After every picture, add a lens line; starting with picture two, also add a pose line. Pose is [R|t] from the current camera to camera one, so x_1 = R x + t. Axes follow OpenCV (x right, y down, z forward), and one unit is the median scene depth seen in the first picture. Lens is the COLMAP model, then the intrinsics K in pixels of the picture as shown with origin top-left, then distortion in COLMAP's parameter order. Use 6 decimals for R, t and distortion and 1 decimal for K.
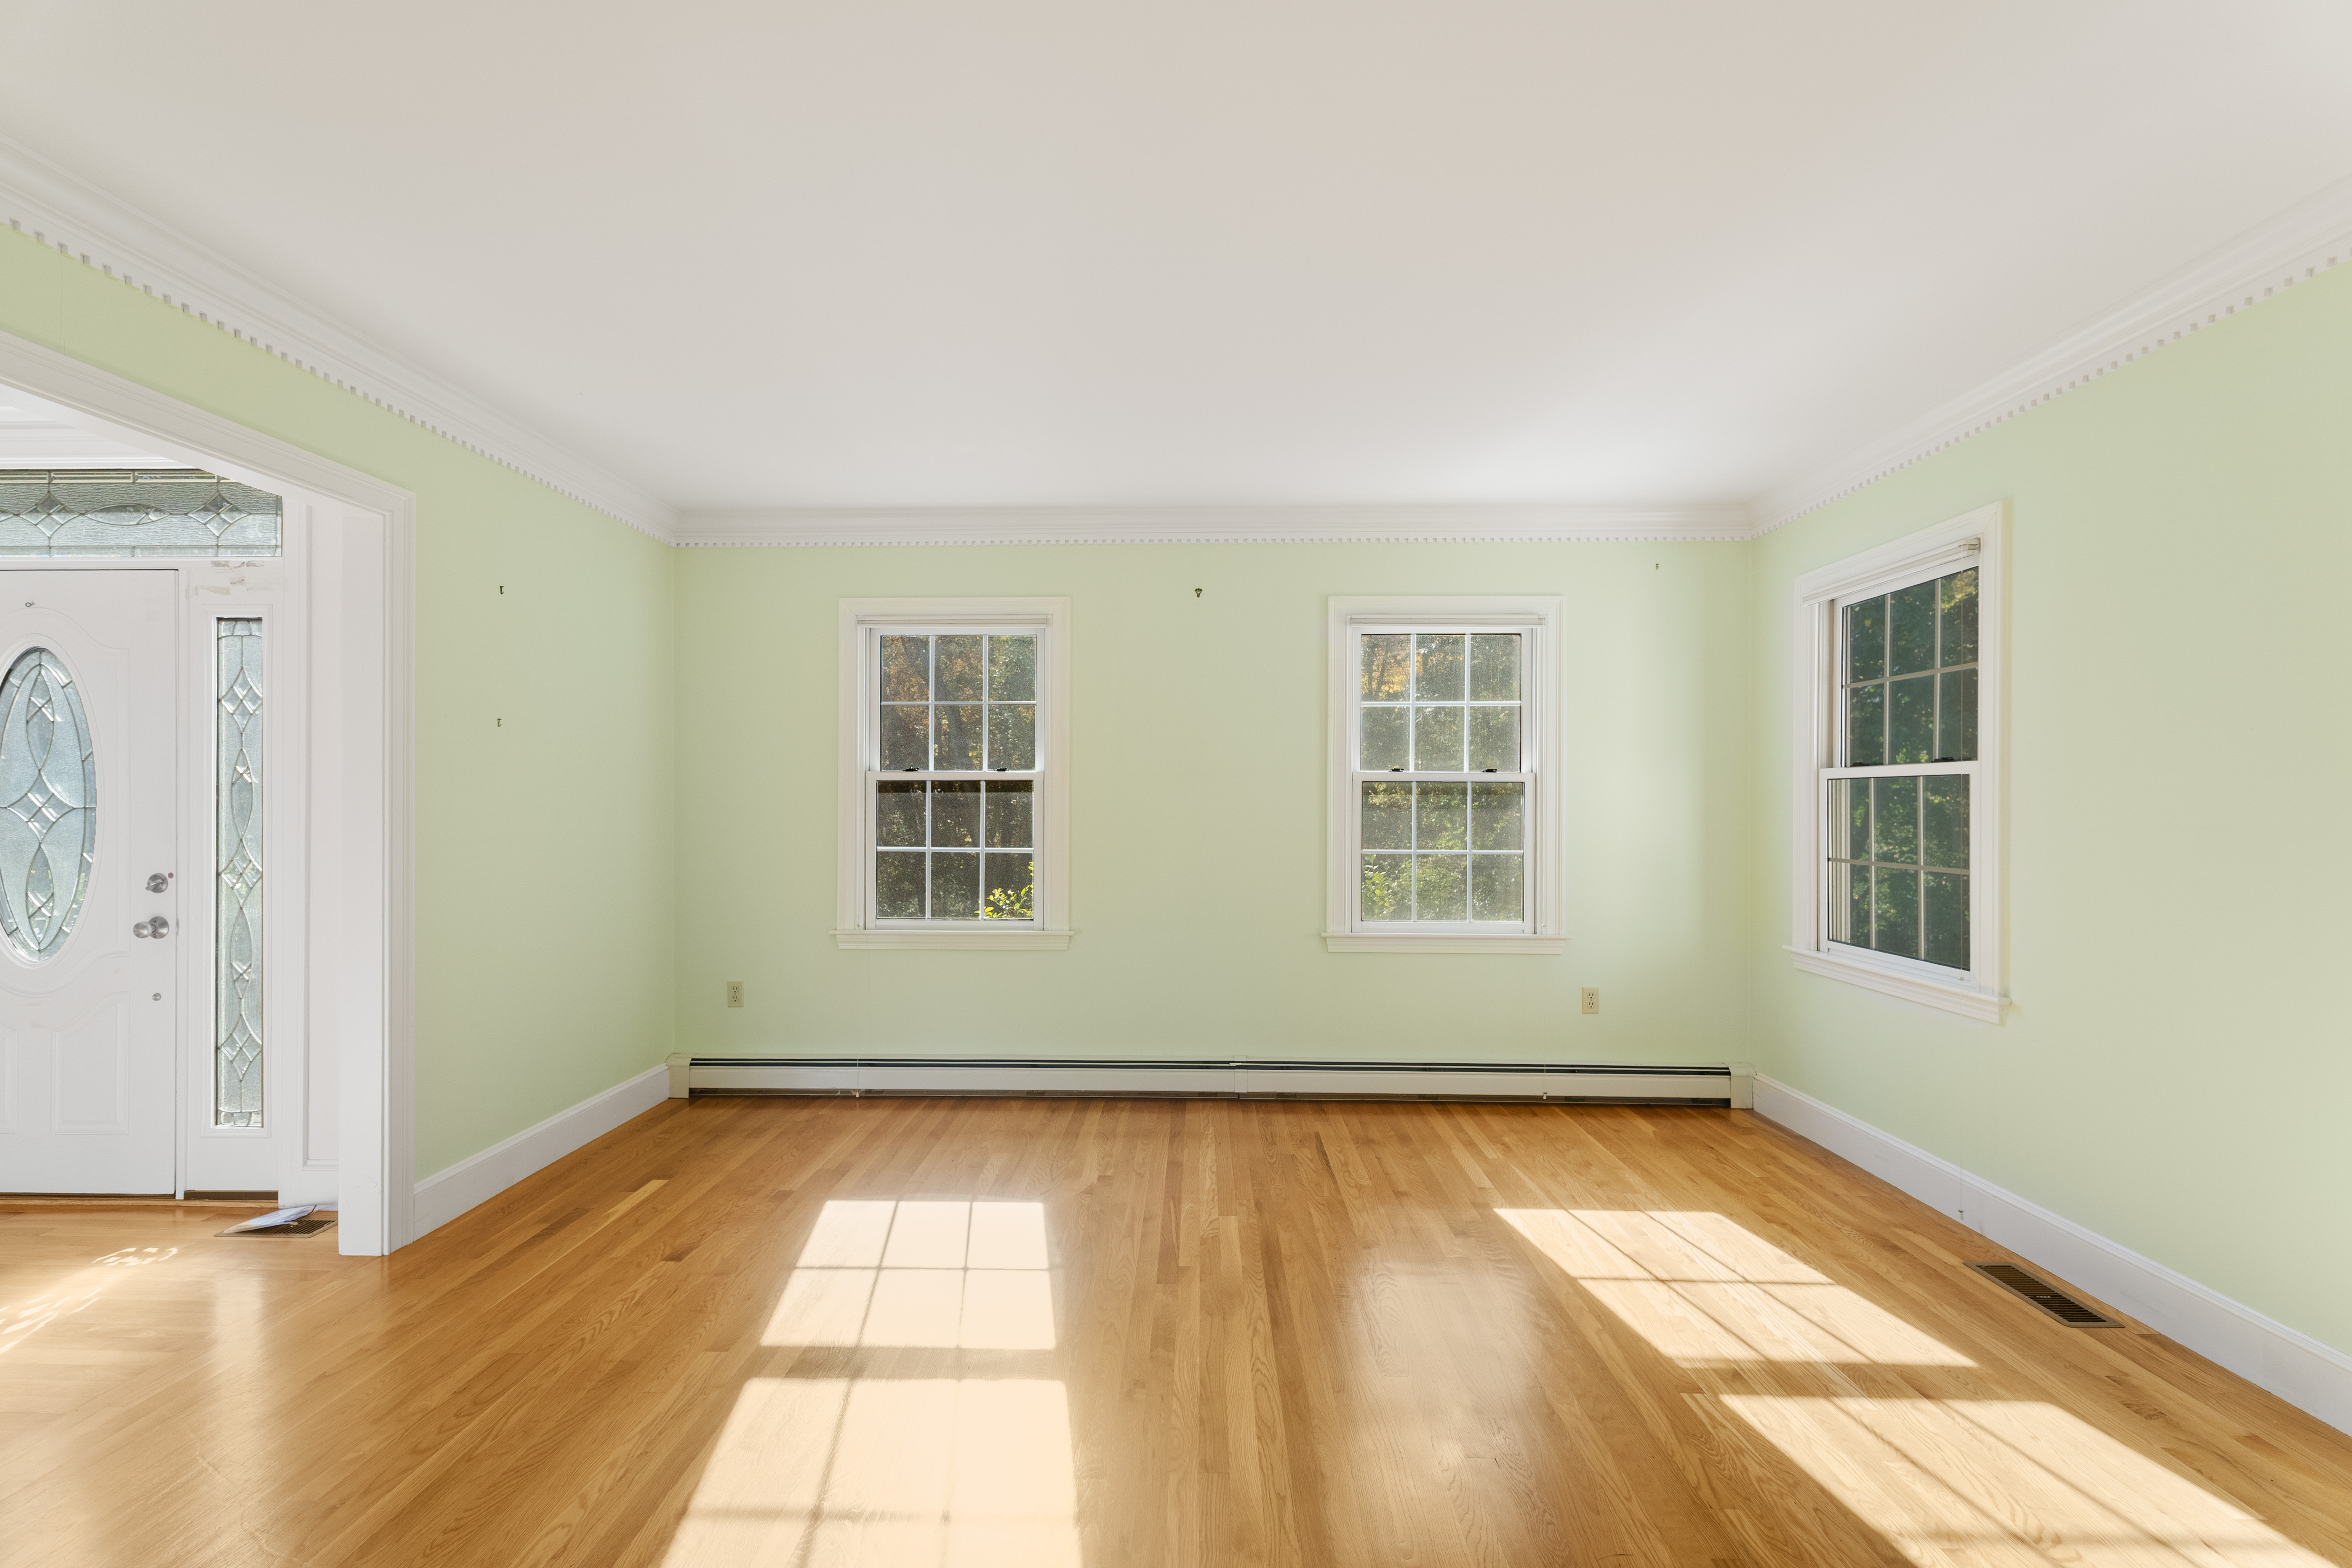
lens RADIAL K [[1019.0, 0, 1177.0], [0, 1019.0, 808.6], [0, 0, 1]] dist [0.007521, 0.000047]
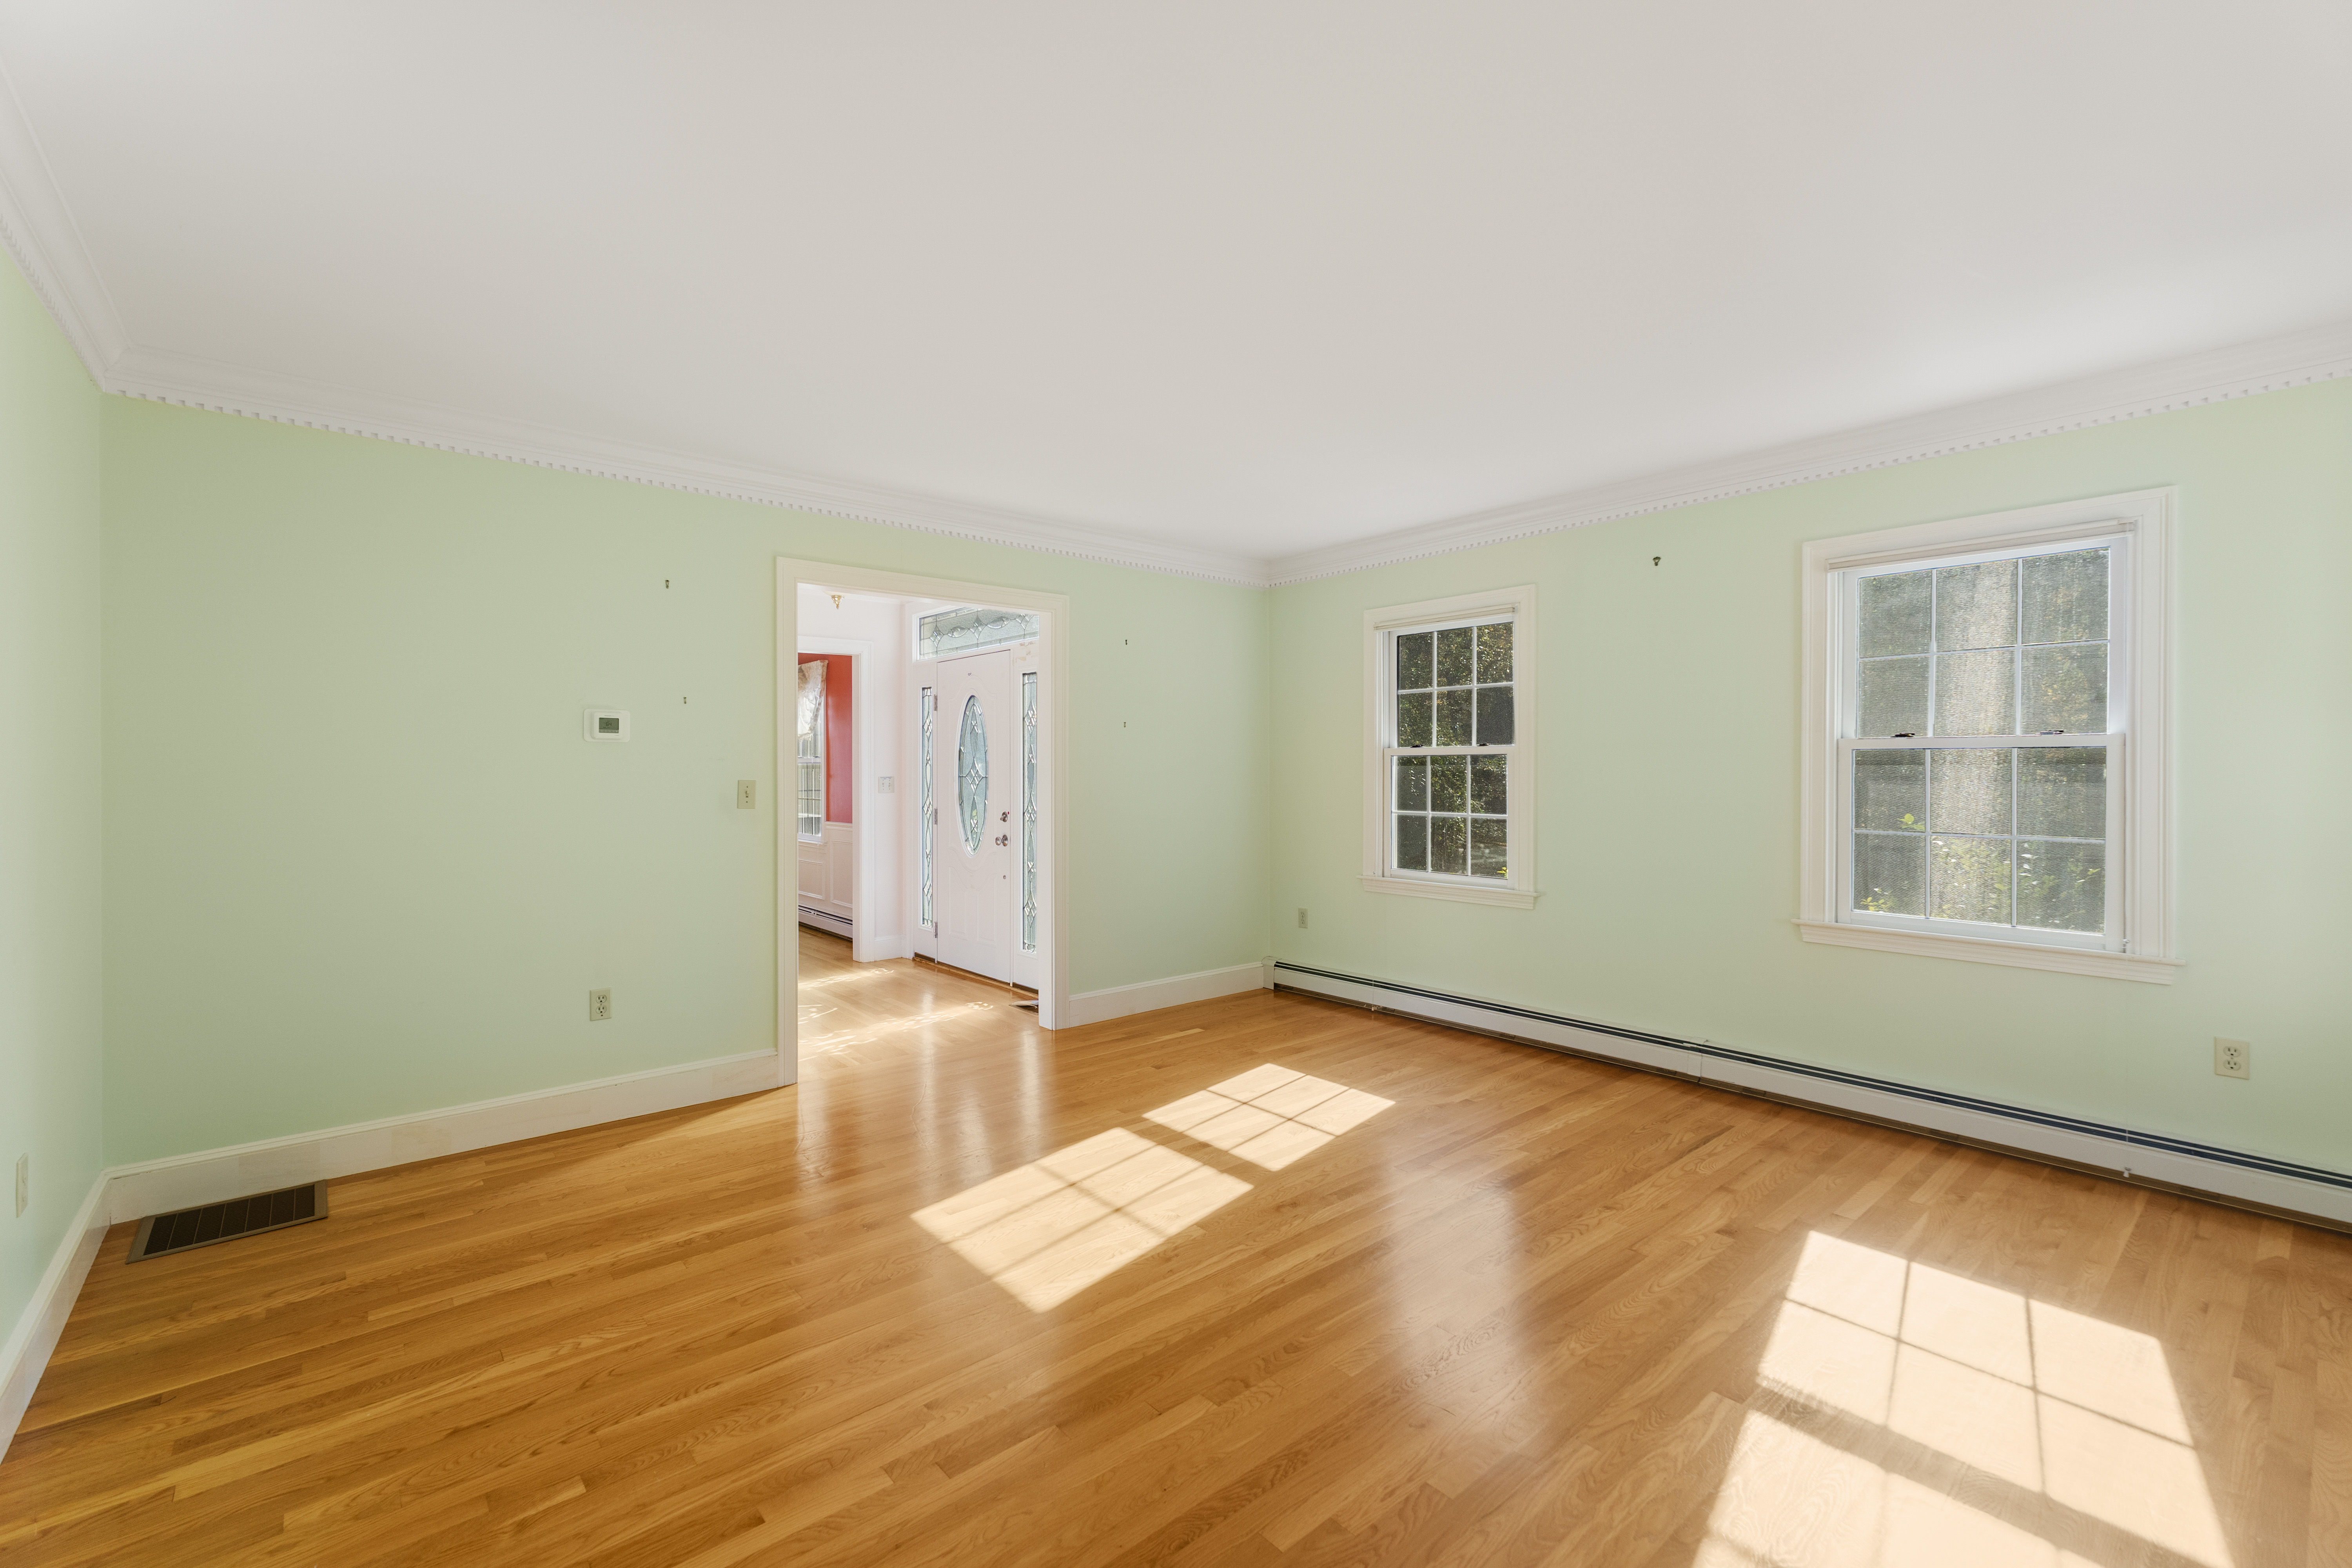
lens RADIAL K [[1019.0, 0, 1160.2], [0, 1019.0, 785.8], [0, 0, 1]] dist [0.007521, 0.000047]
pose [[0.656850, 0.008834, -0.753970, 0.492636], [-0.002761, 0.999953, 0.009311, -0.002459], [0.754016, -0.004034, 0.656843, -0.011493]]
